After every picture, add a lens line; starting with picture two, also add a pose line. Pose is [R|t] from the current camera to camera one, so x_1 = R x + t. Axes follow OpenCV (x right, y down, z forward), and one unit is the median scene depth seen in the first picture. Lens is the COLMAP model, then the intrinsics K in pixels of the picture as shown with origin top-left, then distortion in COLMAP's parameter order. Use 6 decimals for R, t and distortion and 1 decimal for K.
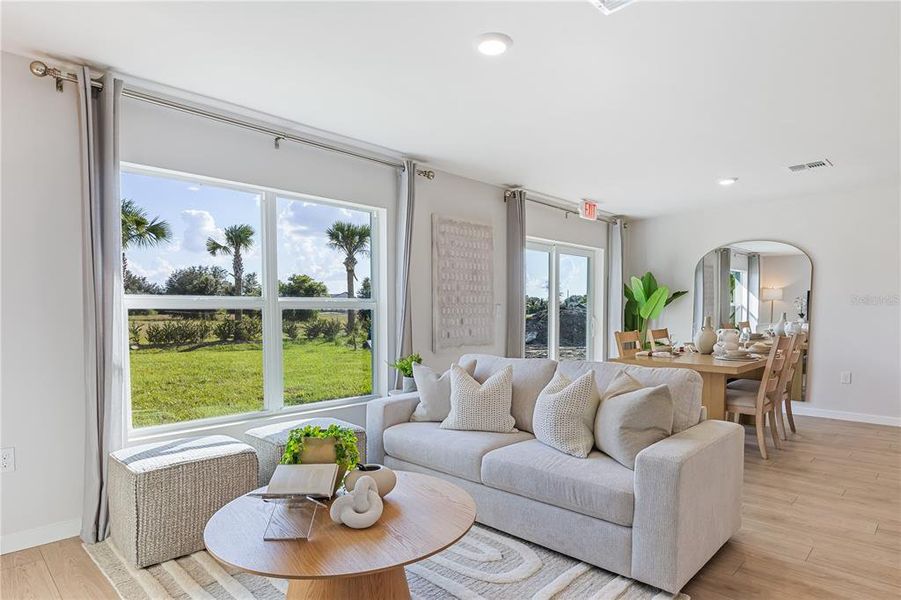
lens RADIAL K [[532.0, 0, 458.4], [0, 532.0, 331.6], [0, 0, 1]] dist [0.024475, 0.000186]
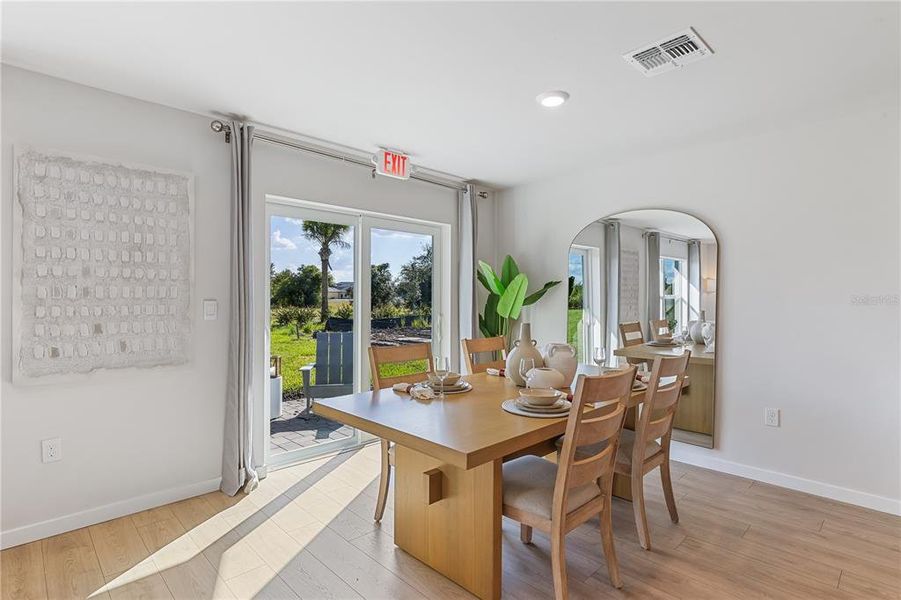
lens RADIAL K [[453.8, 0, 446.8], [0, 453.8, 298.5], [0, 0, 1]] dist [-0.001267, -0.001311]
pose [[0.998389, 0.006456, -0.056365, 0.341639], [-0.008621, 0.999231, -0.038247, -0.029644], [0.056075, 0.038671, 0.997677, 0.412738]]
